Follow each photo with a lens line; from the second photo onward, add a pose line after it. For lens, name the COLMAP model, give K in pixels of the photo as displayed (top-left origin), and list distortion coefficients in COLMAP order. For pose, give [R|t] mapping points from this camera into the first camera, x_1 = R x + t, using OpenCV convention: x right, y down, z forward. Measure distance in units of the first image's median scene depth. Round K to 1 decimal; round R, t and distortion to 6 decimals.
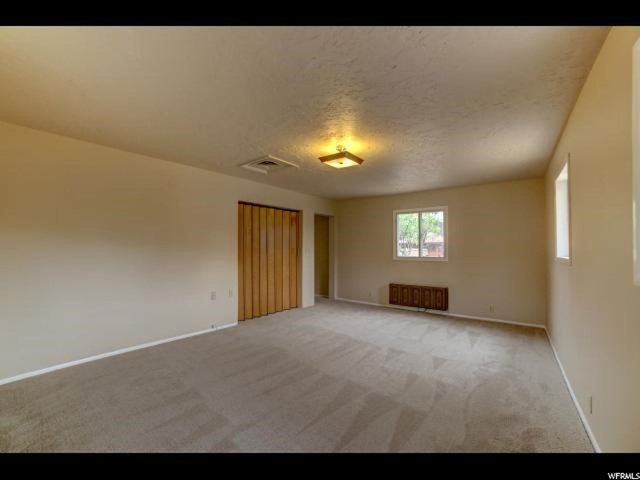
lens RADIAL K [[265.3, 0, 318.3], [0, 265.3, 244.0], [0, 0, 1]] dist [-0.001383, 0.000351]
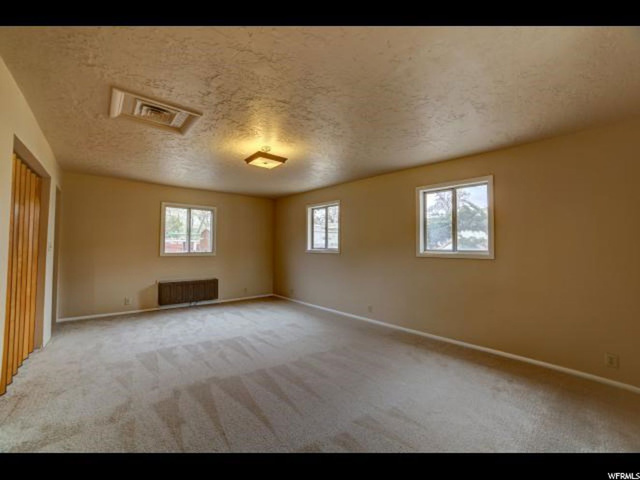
lens RADIAL K [[247.0, 0, 320.9], [0, 247.0, 238.8], [0, 0, 1]] dist [-0.021447, -0.000142]
pose [[0.215321, 0.027524, 0.976155, -0.451992], [-0.030546, 0.999303, -0.021439, 0.002081], [-0.976065, -0.025201, 0.216012, 0.325877]]
